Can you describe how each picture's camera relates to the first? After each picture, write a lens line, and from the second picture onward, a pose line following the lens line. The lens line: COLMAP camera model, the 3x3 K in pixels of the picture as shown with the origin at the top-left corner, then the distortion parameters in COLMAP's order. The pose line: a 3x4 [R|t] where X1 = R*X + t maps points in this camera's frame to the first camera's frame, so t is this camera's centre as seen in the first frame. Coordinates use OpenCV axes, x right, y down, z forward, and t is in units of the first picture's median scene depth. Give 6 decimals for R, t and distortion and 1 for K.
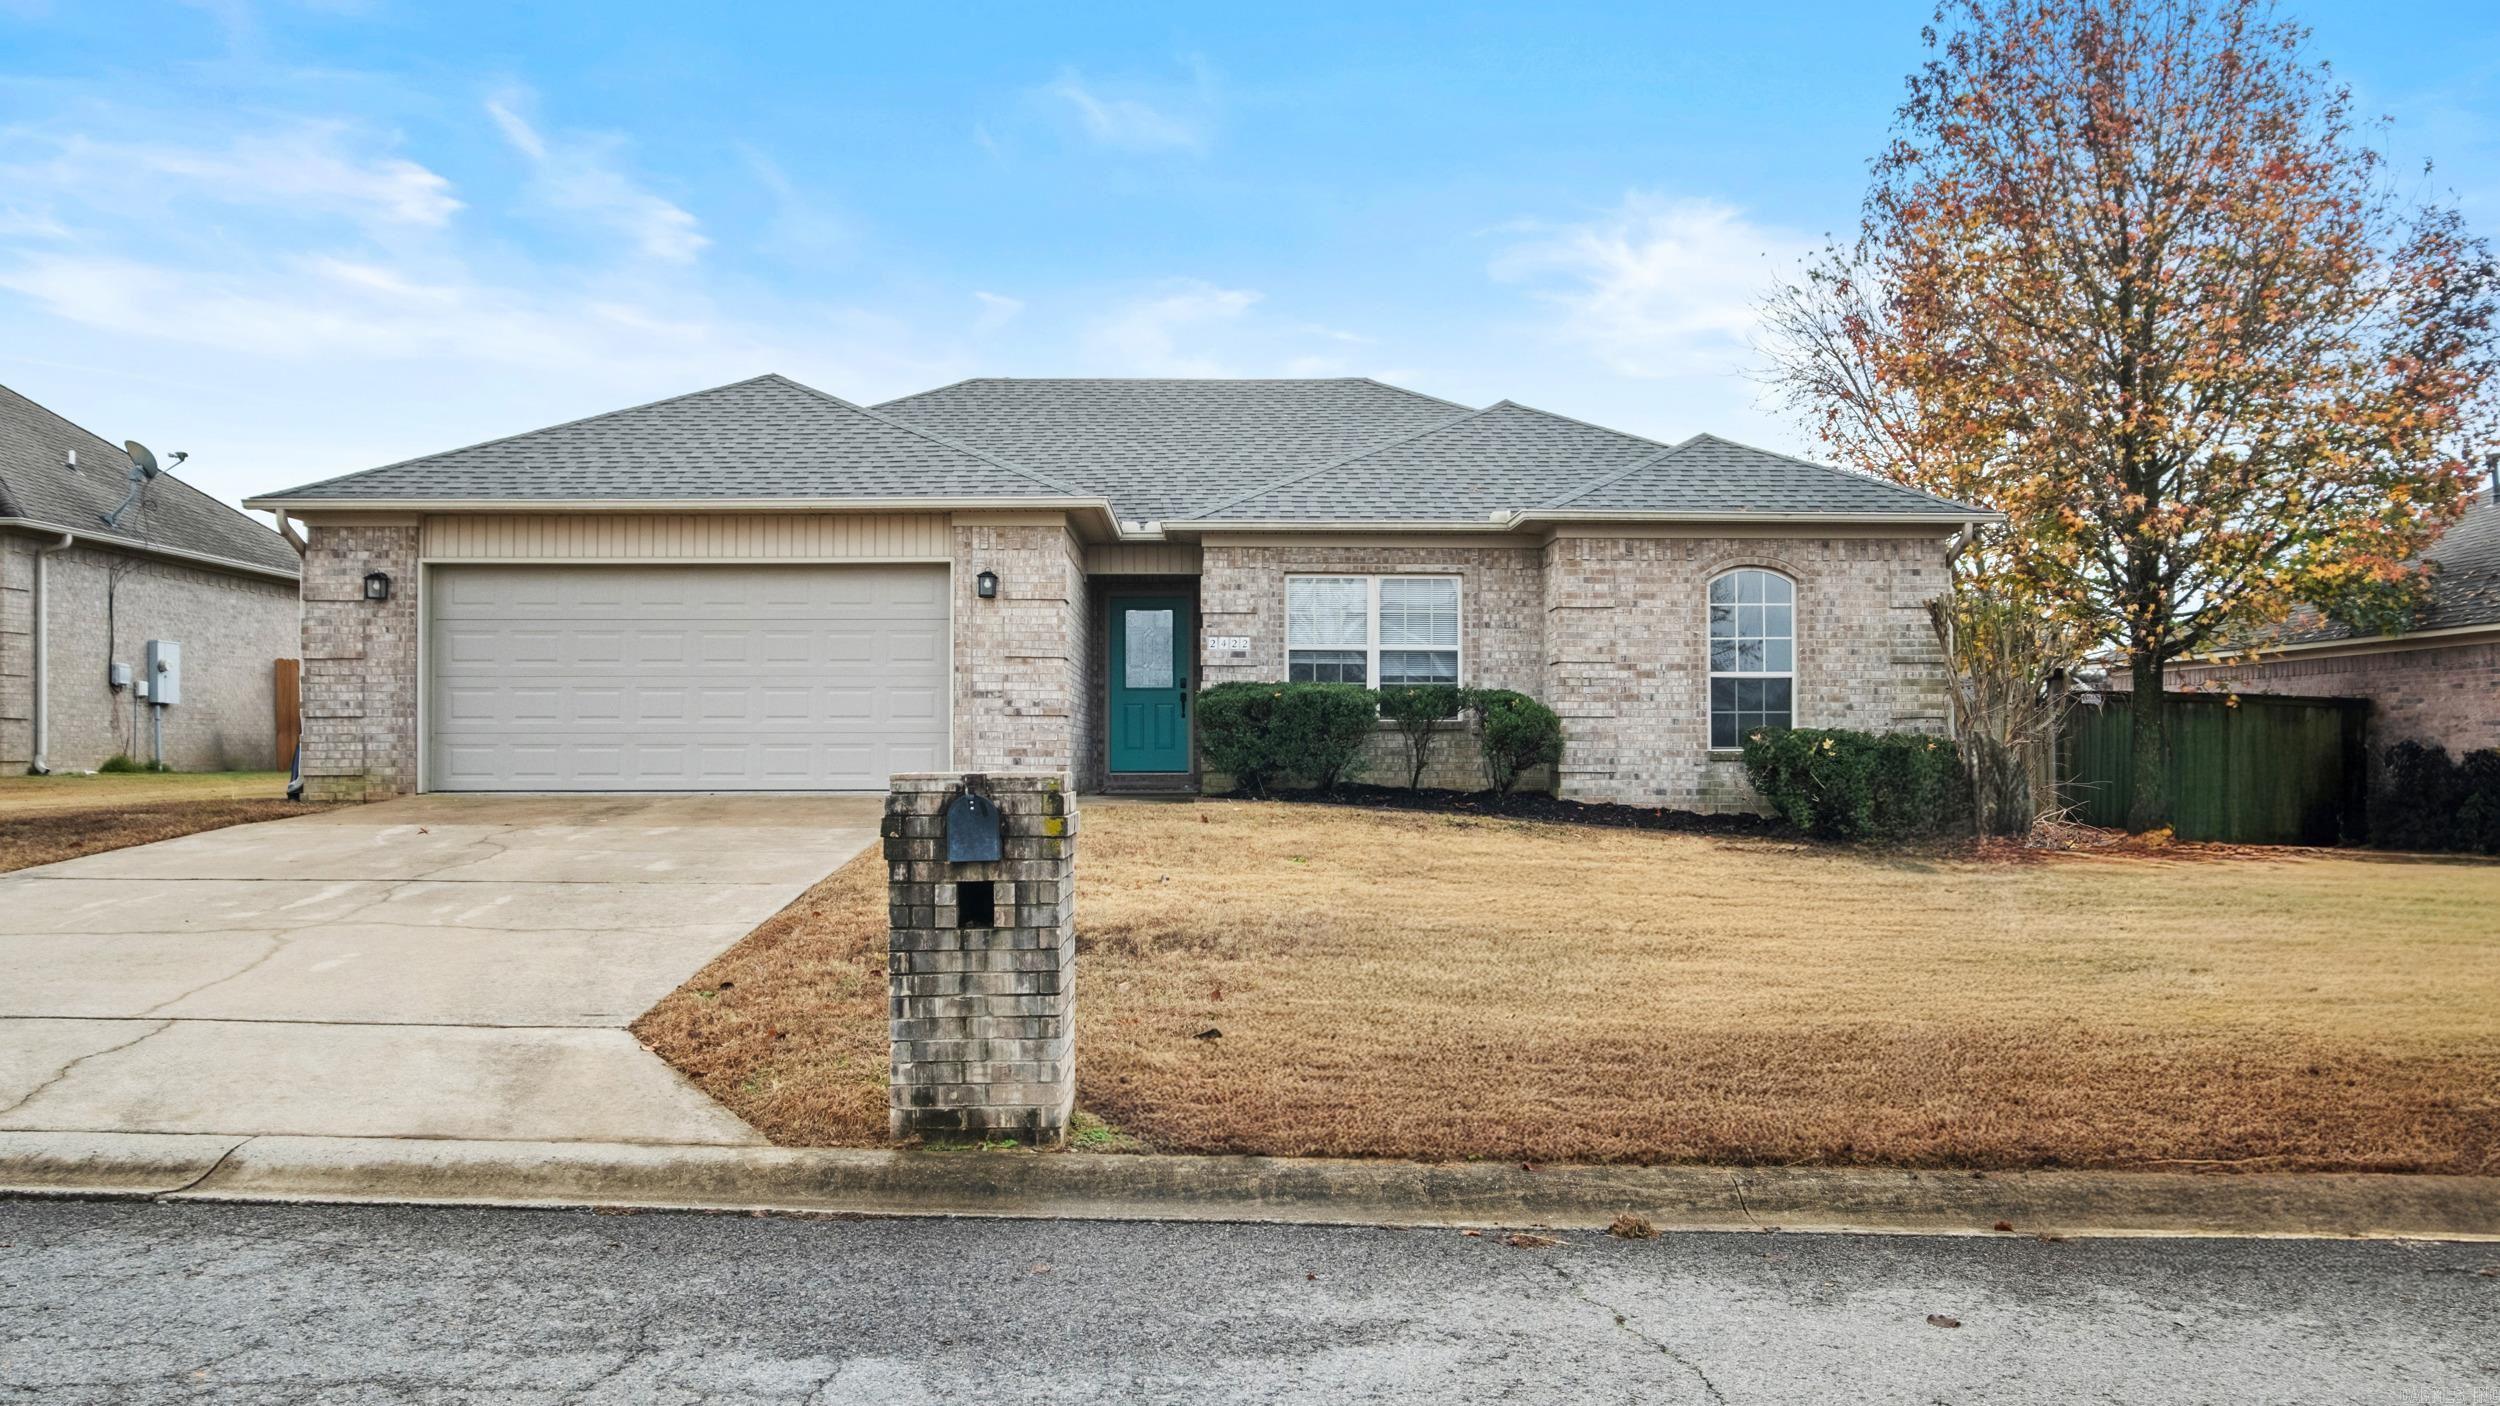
lens RADIAL K [[1897.9, 0, 1249.3], [0, 1897.9, 708.3], [0, 0, 1]] dist [-0.002733, -0.000107]
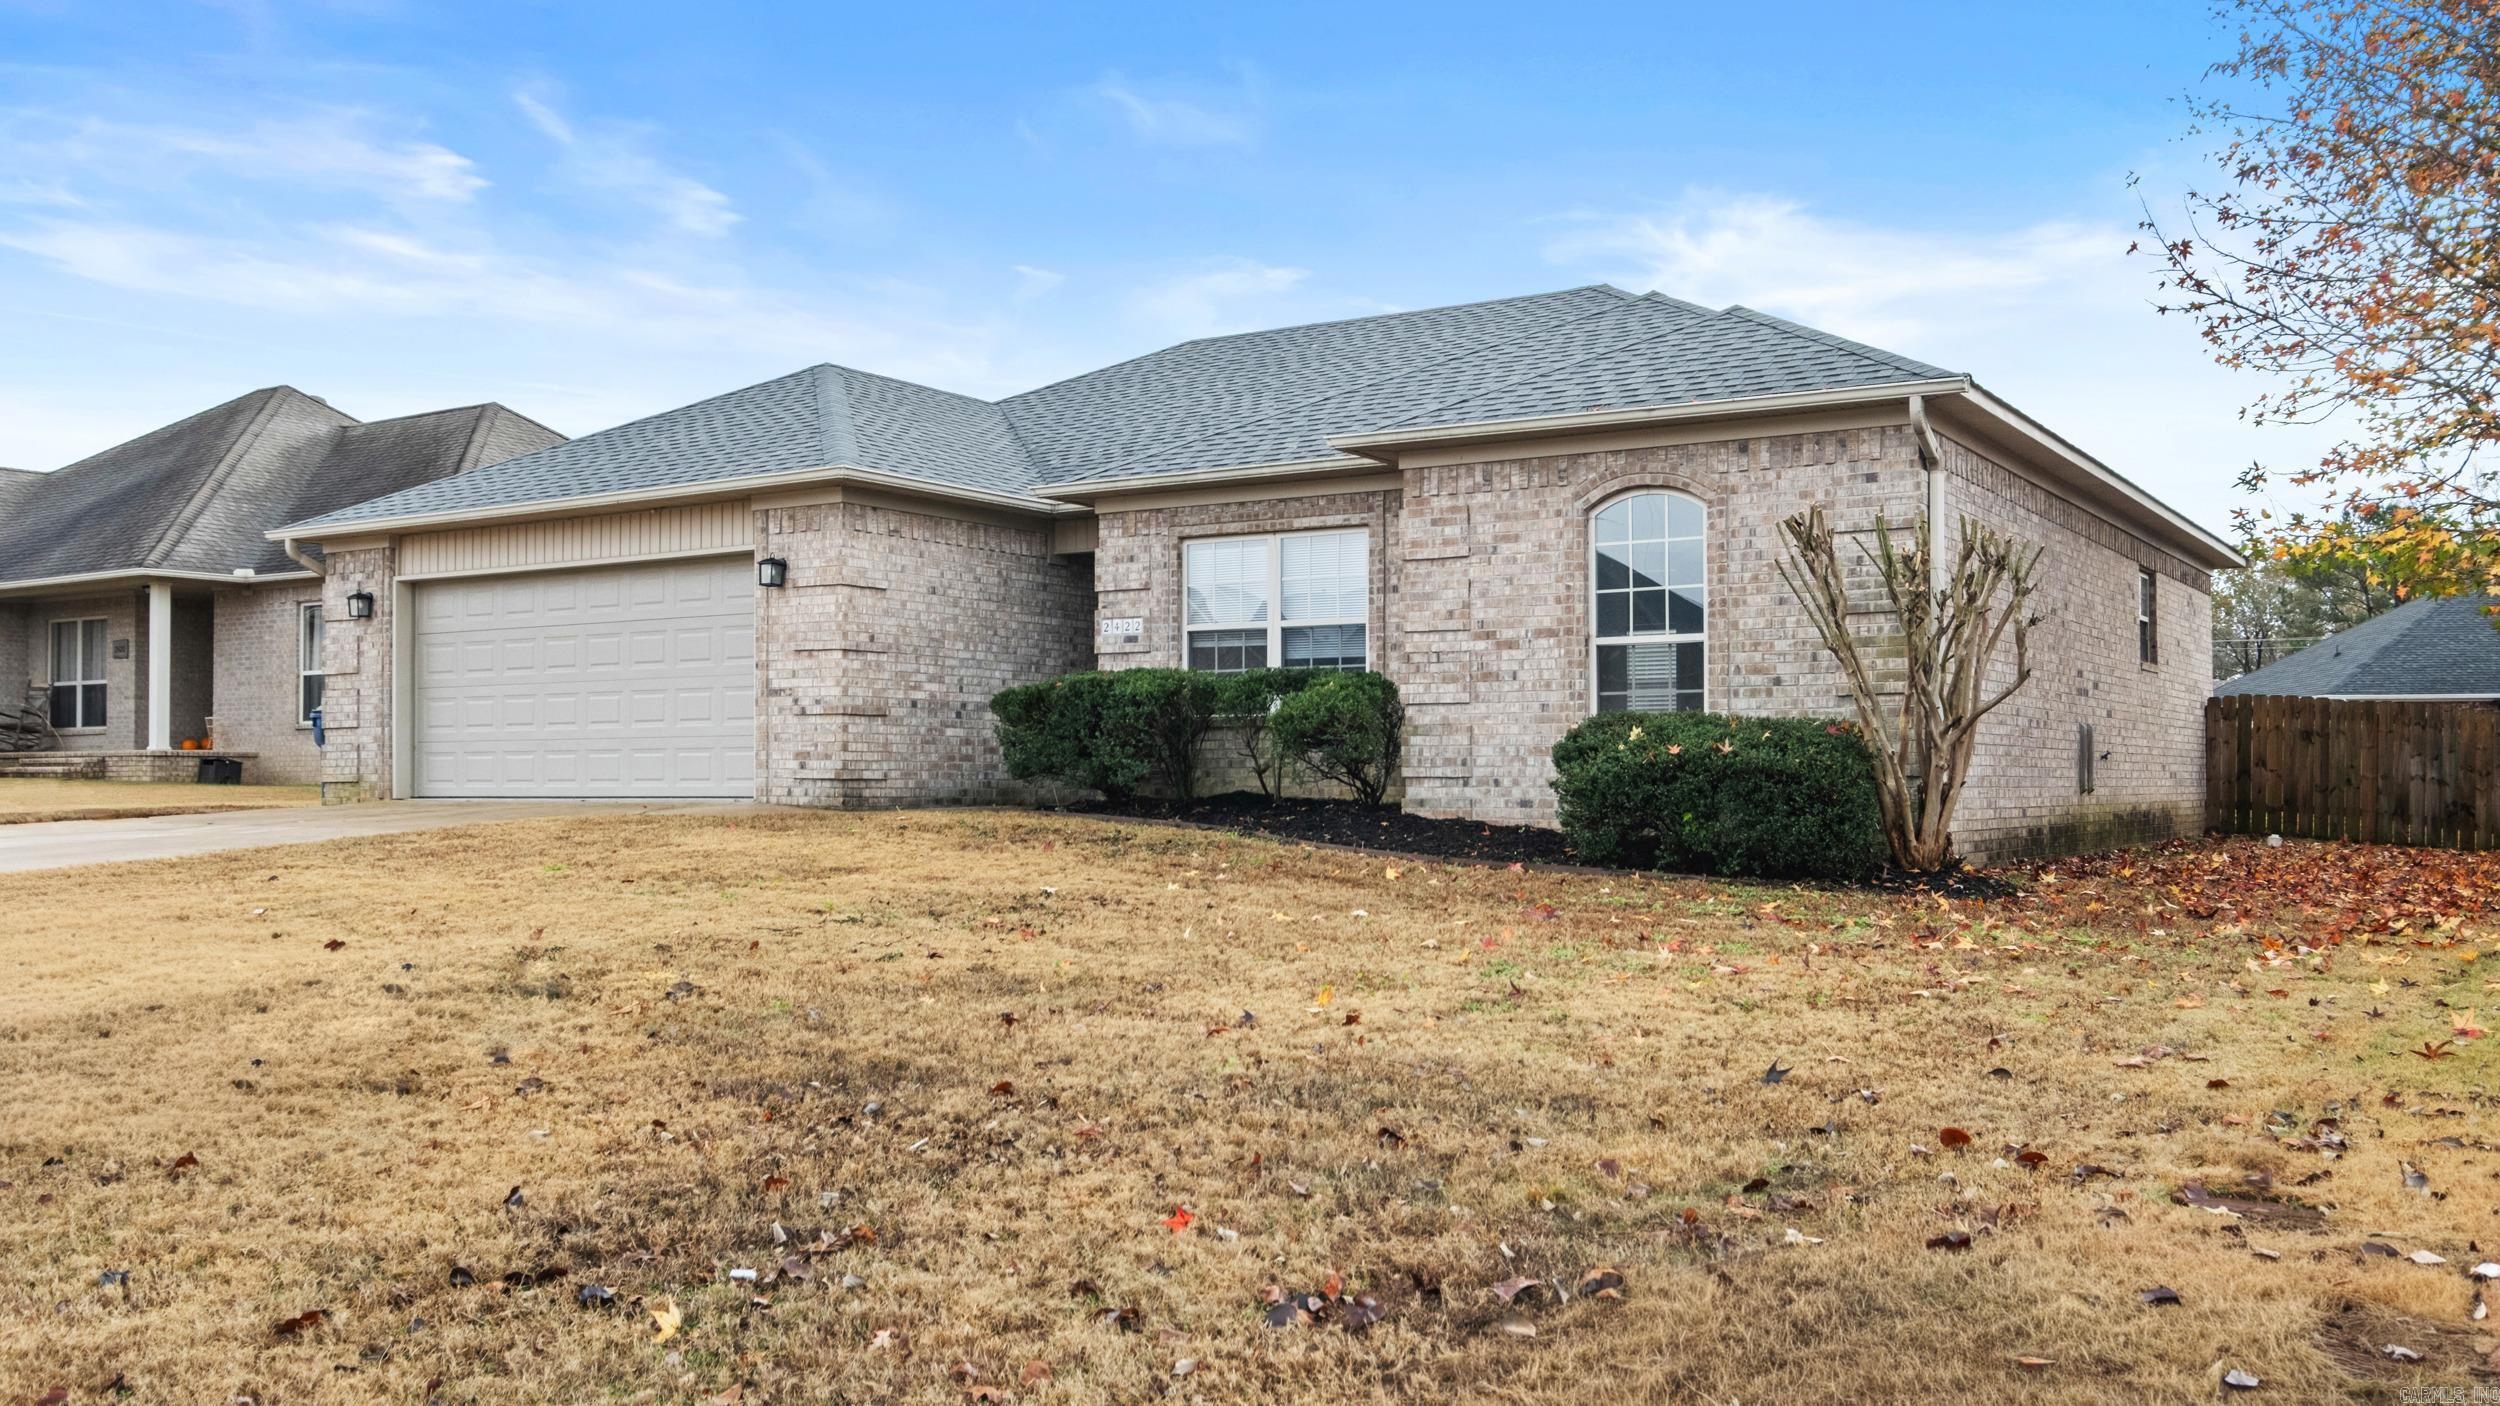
lens RADIAL K [[2043.3, 0, 1248.9], [0, 2043.3, 711.6], [0, 0, 1]] dist [-0.000197, 0.001156]
pose [[0.848990, -0.019174, -0.528061, 0.542854], [0.015496, 0.999815, -0.011390, 0.015764], [0.528181, 0.001487, 0.849130, 0.271573]]
